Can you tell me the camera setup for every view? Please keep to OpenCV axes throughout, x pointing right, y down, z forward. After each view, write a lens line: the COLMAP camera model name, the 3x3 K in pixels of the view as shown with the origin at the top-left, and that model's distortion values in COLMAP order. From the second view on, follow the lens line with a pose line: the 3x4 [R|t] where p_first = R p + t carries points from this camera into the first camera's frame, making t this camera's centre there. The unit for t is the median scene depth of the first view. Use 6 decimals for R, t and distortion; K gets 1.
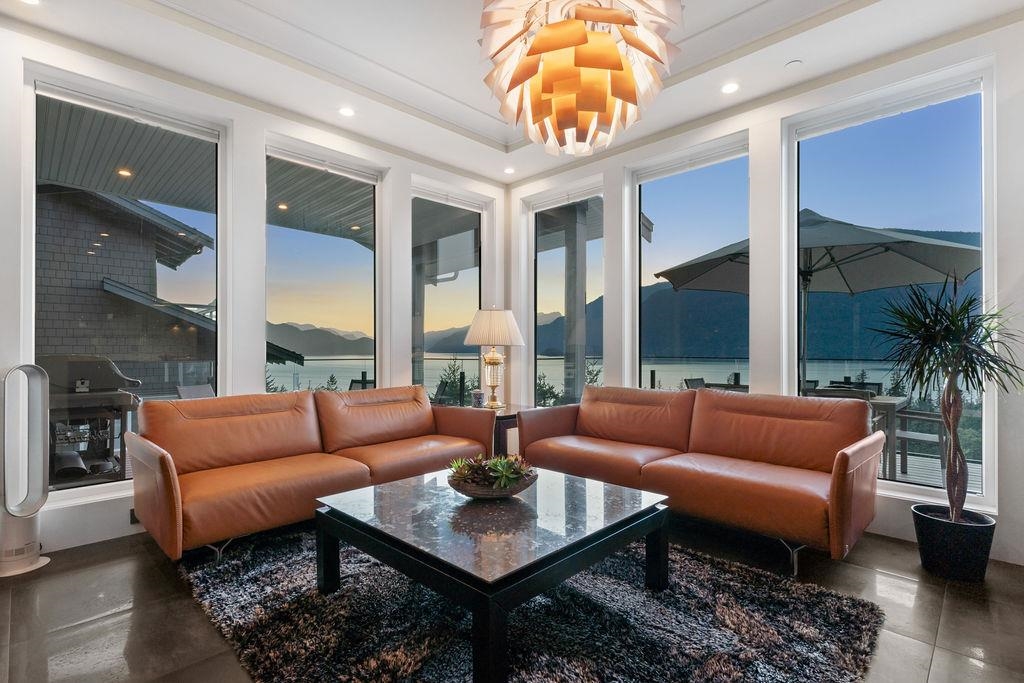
lens RADIAL K [[491.7, 0, 512.0], [0, 491.7, 341.5], [0, 0, 1]] dist [0.006324, -0.000975]
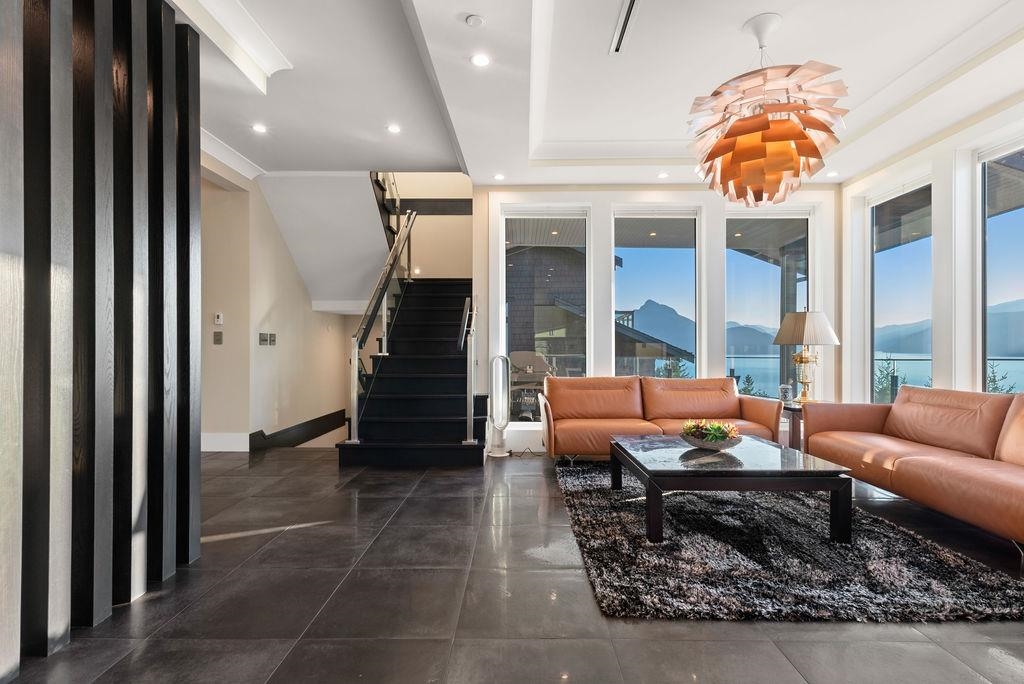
lens RADIAL K [[491.7, 0, 512.0], [0, 491.7, 342.0], [0, 0, 1]] dist [0.006324, -0.000975]
pose [[0.701147, -0.005499, -0.712996, 0.402021], [0.007612, 0.999971, -0.000226, -0.004919], [0.712977, -0.005268, 0.701168, -0.305469]]
